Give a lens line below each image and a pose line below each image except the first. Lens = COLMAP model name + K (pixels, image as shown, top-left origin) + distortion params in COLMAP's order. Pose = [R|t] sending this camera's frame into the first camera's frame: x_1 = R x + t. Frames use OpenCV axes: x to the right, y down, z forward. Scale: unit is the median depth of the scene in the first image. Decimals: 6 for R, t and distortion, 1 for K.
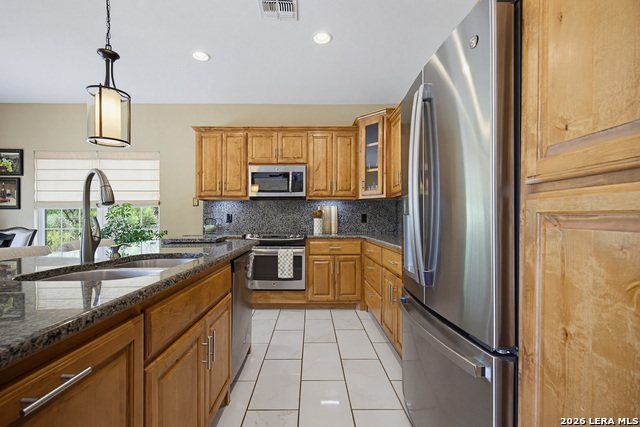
lens RADIAL K [[288.7, 0, 318.2], [0, 288.7, 216.2], [0, 0, 1]] dist [-0.002699, -0.000055]
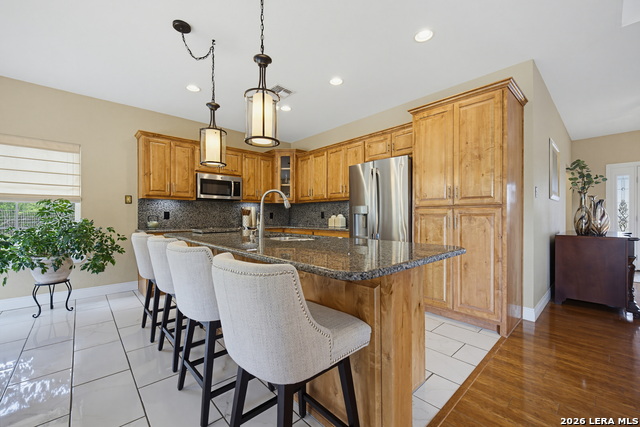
lens RADIAL K [[263.4, 0, 320.9], [0, 263.4, 216.3], [0, 0, 1]] dist [-0.001021, -0.000010]
pose [[0.746423, 0.001792, 0.665469, -0.587592], [-0.005899, 0.999975, 0.003923, 0.003369], [-0.665445, -0.006854, 0.746415, -0.188978]]
